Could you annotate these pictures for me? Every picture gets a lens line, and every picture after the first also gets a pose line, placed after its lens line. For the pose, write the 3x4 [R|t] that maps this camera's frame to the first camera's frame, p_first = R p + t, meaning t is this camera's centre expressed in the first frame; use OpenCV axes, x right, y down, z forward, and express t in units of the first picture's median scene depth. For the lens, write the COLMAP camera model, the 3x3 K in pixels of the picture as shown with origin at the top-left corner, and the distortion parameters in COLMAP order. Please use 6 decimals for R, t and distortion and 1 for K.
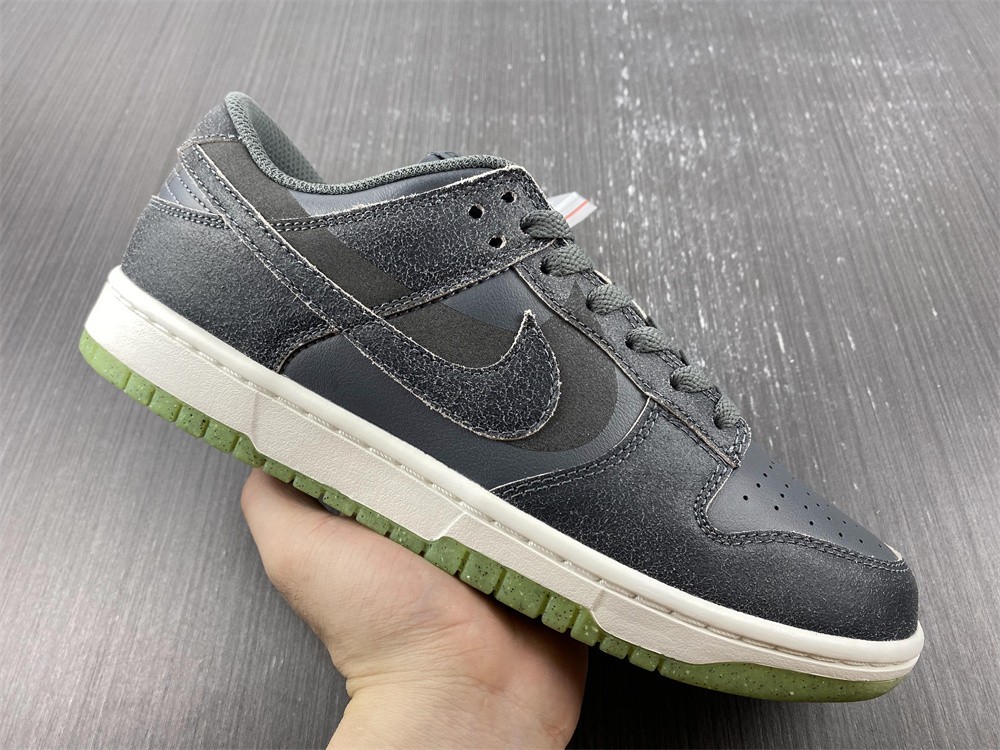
lens RADIAL K [[733.4, 0, 504.3], [0, 733.4, 361.3], [0, 0, 1]] dist [0.005684, -0.001742]
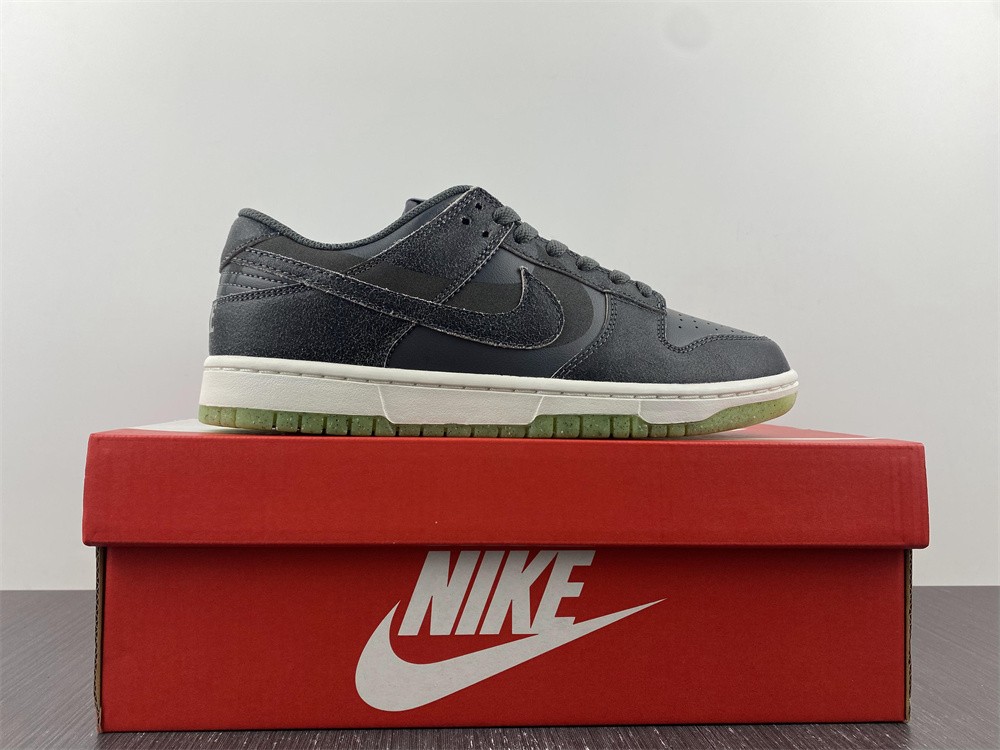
lens RADIAL K [[799.4, 0, 496.9], [0, 799.4, 379.2], [0, 0, 1]] dist [0.011131, 0.004443]
pose [[0.878379, -0.377393, 0.293299, -0.609291], [0.394712, 0.918805, 0.000148, 0.128878], [-0.269541, 0.115638, 0.956021, -0.592472]]
